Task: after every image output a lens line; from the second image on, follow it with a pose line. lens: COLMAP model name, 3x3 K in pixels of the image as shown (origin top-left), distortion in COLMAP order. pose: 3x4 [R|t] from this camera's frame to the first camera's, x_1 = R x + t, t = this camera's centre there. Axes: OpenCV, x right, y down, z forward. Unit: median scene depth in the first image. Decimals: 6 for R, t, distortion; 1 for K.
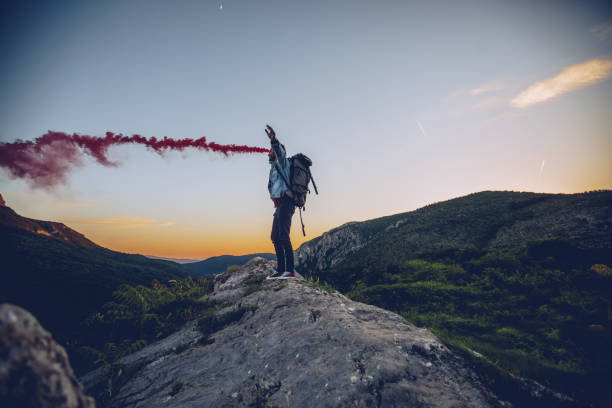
lens RADIAL K [[278.8, 0, 302.6], [0, 278.8, 202.7], [0, 0, 1]] dist [-0.037471, 0.010905]
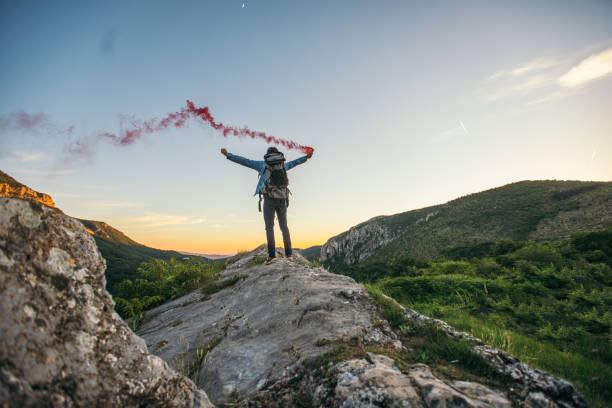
lens RADIAL K [[278.6, 0, 302.7], [0, 278.6, 202.9], [0, 0, 1]] dist [-0.037348, 0.010497]
pose [[0.995367, -0.021517, -0.093711, 0.248158], [0.023196, 0.999589, 0.016865, 0.040724], [0.093310, -0.018960, 0.995457, -0.255976]]
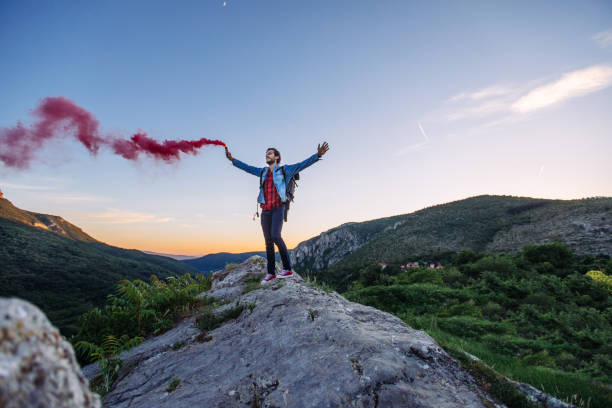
lens RADIAL K [[278.6, 0, 302.7], [0, 278.6, 202.9], [0, 0, 1]] dist [-0.037348, 0.010497]
pose [[0.999679, 0.024904, 0.004688, -0.007582], [-0.024919, 0.999685, 0.003083, -0.002284], [-0.004609, -0.003199, 0.999984, -0.001197]]
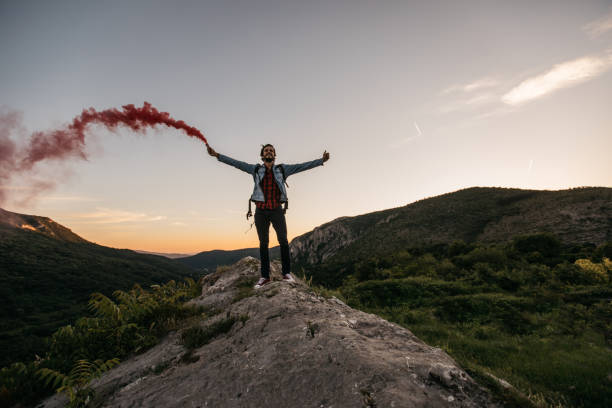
lens RADIAL K [[278.8, 0, 302.6], [0, 278.8, 202.7], [0, 0, 1]] dist [-0.037471, 0.010905]
pose [[0.999540, 0.004330, 0.030030, -0.016131], [-0.004881, 0.999820, 0.018310, -0.018409], [-0.029946, -0.018448, 0.999381, 0.118438]]
